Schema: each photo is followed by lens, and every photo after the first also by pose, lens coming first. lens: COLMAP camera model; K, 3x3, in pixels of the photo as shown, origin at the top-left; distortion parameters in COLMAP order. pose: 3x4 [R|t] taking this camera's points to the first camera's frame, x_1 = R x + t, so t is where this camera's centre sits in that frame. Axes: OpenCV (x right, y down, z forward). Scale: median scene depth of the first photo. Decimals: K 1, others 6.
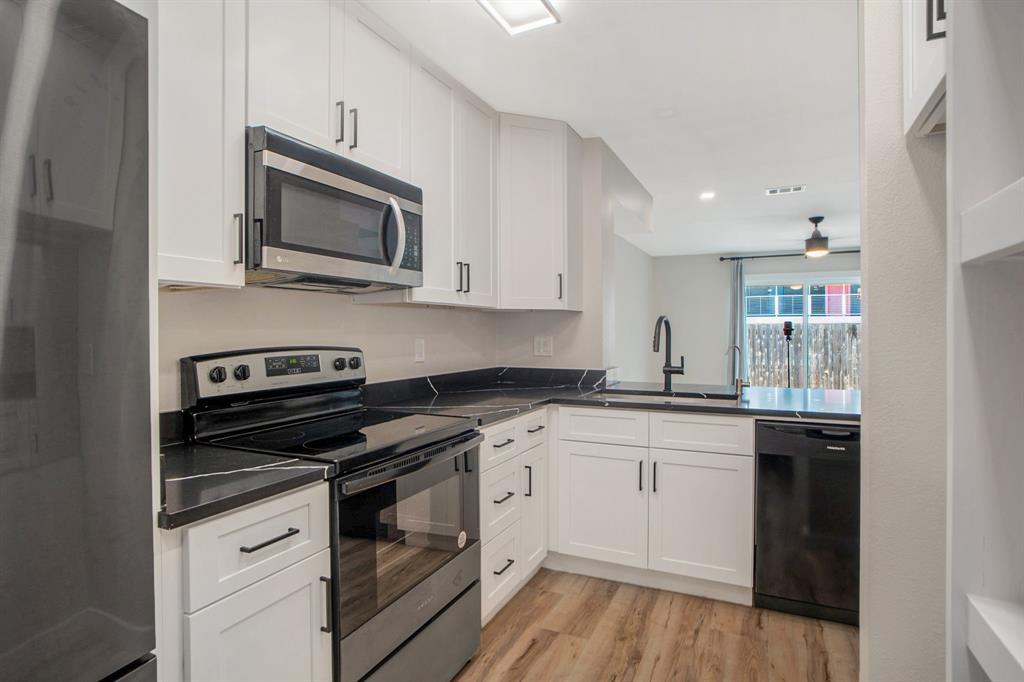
lens RADIAL K [[547.2, 0, 516.9], [0, 547.2, 332.1], [0, 0, 1]] dist [-0.071321, 0.035668]
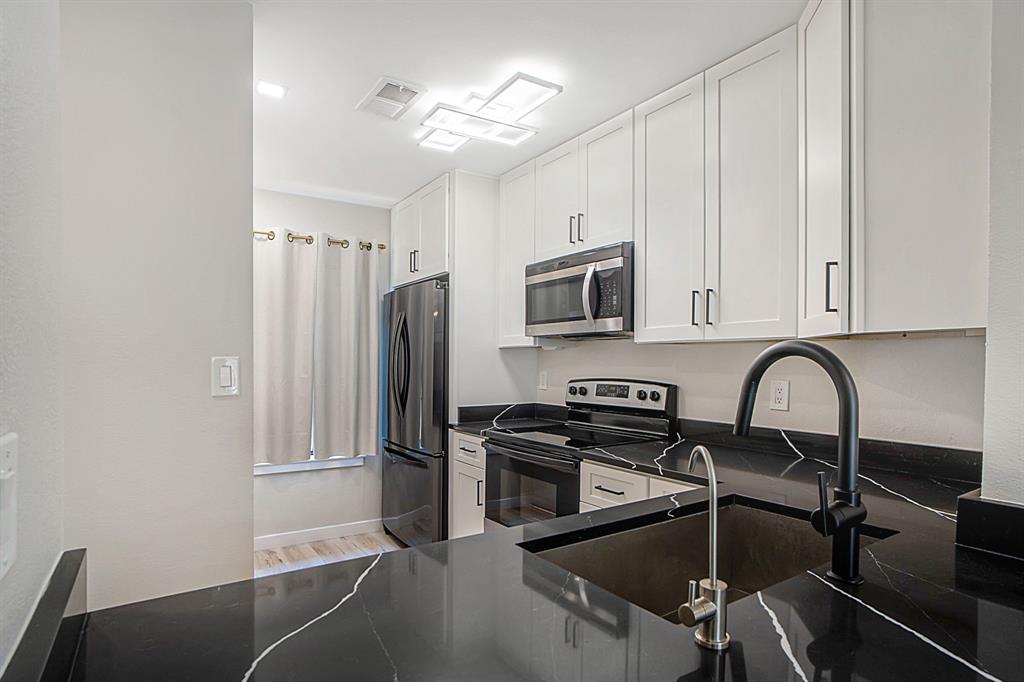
lens RADIAL K [[551.7, 0, 517.6], [0, 551.7, 357.4], [0, 0, 1]] dist [-0.042970, 0.026409]
pose [[-0.522839, -0.001471, -0.852430, 0.969089], [-0.001995, 0.999998, -0.000502, -0.028413], [0.852429, 0.001438, -0.522841, 1.519234]]
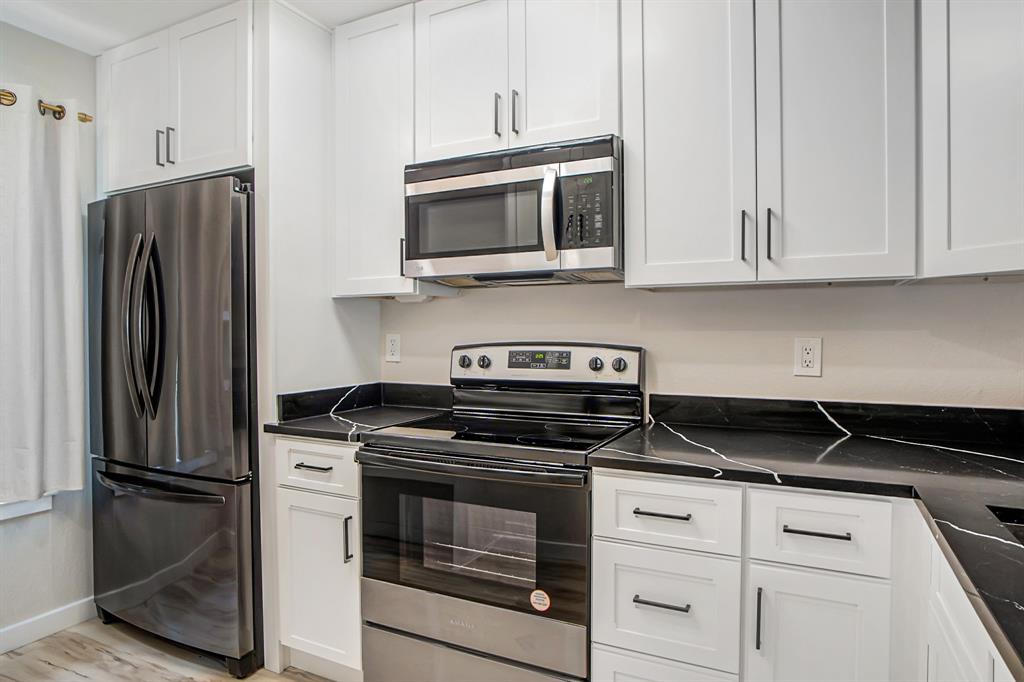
lens RADIAL K [[605.7, 0, 512.0], [0, 605.7, 341.0], [0, 0, 1]] dist [-0.032924, 0.002451]
pose [[-0.037889, 0.022306, -0.999033, 0.708725], [0.001204, 0.999751, 0.022276, -0.000263], [0.999281, -0.000359, -0.037907, 0.964929]]
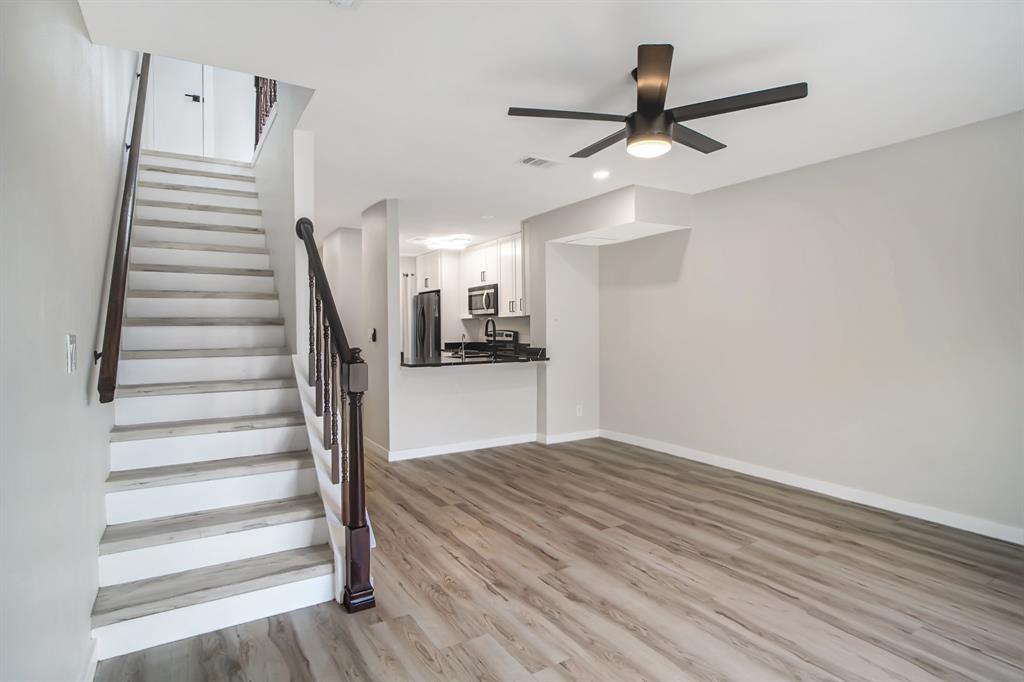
lens RADIAL K [[547.2, 0, 516.9], [0, 547.2, 332.1], [0, 0, 1]] dist [-0.071321, 0.035668]
pose [[-0.554149, 0.017188, -0.832240, 2.772943], [0.012376, 0.999846, 0.012410, -0.006800], [0.832325, -0.003423, -0.554277, 3.235897]]
